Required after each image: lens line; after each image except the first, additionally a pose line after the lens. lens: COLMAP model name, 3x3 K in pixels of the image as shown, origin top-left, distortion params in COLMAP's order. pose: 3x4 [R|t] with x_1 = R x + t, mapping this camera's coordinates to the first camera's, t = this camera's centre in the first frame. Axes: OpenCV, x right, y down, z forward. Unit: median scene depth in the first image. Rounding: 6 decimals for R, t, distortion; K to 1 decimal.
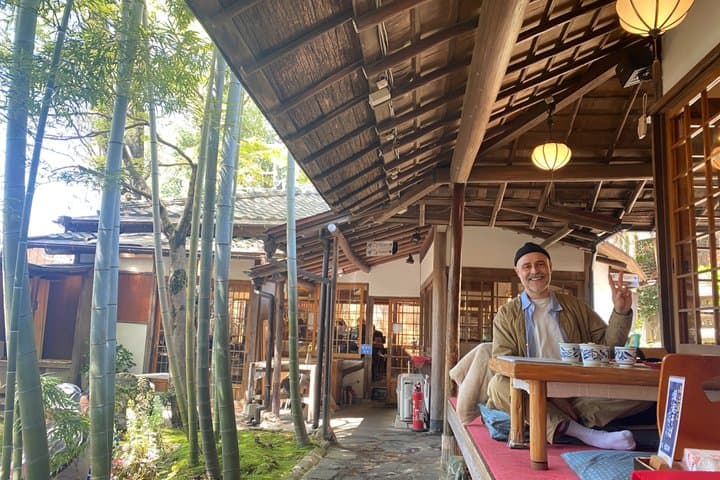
lens RADIAL K [[597.4, 0, 360.0], [0, 597.4, 240.0], [0, 0, 1]] dist [0.001645, -0.000481]
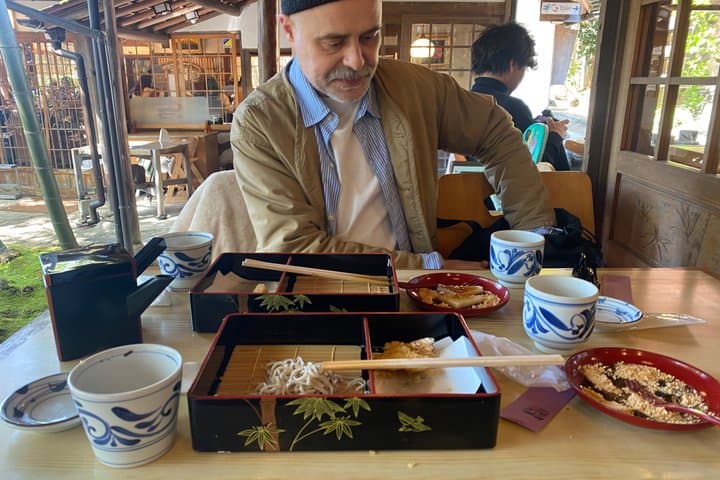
lens RADIAL K [[555.7, 0, 360.0], [0, 555.7, 240.0], [0, 0, 1]] dist [0.036003, -0.000366]
pose [[0.997245, -0.059866, 0.043810, 0.158505], [0.035481, 0.903543, 0.427025, 0.018381], [-0.065148, -0.424294, 0.903178, 0.301786]]
